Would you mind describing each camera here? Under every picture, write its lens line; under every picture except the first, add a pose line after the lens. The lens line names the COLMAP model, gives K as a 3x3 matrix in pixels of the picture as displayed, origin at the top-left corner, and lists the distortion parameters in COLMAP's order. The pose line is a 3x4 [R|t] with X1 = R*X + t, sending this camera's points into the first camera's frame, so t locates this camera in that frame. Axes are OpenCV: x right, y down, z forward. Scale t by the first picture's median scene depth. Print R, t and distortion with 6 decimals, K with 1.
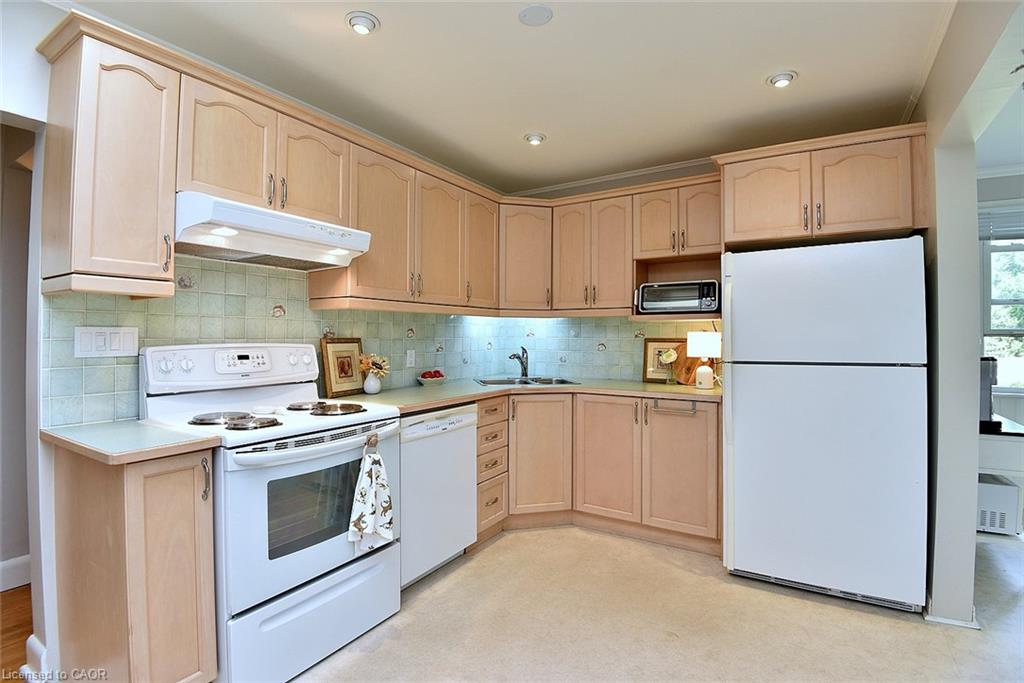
lens RADIAL K [[479.8, 0, 512.1], [0, 479.8, 335.2], [0, 0, 1]] dist [-0.030965, -0.007217]
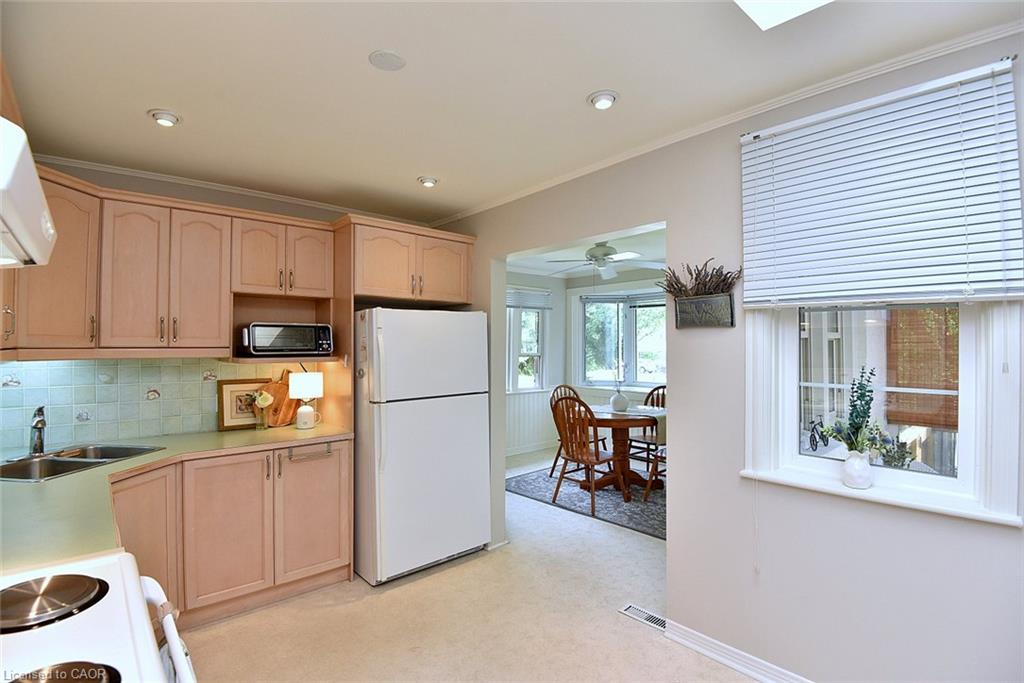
lens RADIAL K [[479.8, 0, 507.4], [0, 479.8, 346.9], [0, 0, 1]] dist [-0.030965, -0.007217]
pose [[0.296933, -0.003968, 0.954890, -0.446507], [0.000280, 0.999992, 0.004068, -0.066647], [-0.954898, -0.000941, 0.296931, 0.289510]]
